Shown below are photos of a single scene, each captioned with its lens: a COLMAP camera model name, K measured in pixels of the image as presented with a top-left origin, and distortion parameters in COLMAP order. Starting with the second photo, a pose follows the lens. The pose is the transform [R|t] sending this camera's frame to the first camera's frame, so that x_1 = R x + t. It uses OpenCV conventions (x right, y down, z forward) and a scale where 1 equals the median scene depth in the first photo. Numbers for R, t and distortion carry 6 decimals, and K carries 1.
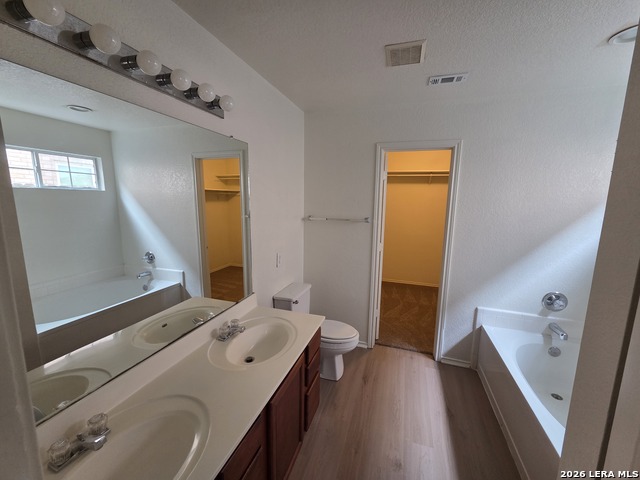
lens RADIAL K [[261.7, 0, 320.8], [0, 261.7, 240.6], [0, 0, 1]] dist [-0.002067, 0.000969]
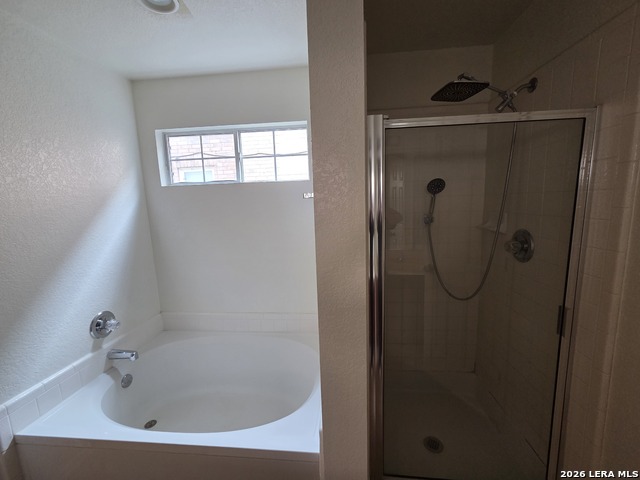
lens RADIAL K [[261.7, 0, 320.5], [0, 261.7, 240.5], [0, 0, 1]] dist [-0.002067, 0.000969]
pose [[-0.222592, -0.148273, 0.963570, 0.046244], [0.179093, 0.965328, 0.189915, -0.032118], [-0.958321, 0.214842, -0.188320, 0.430875]]
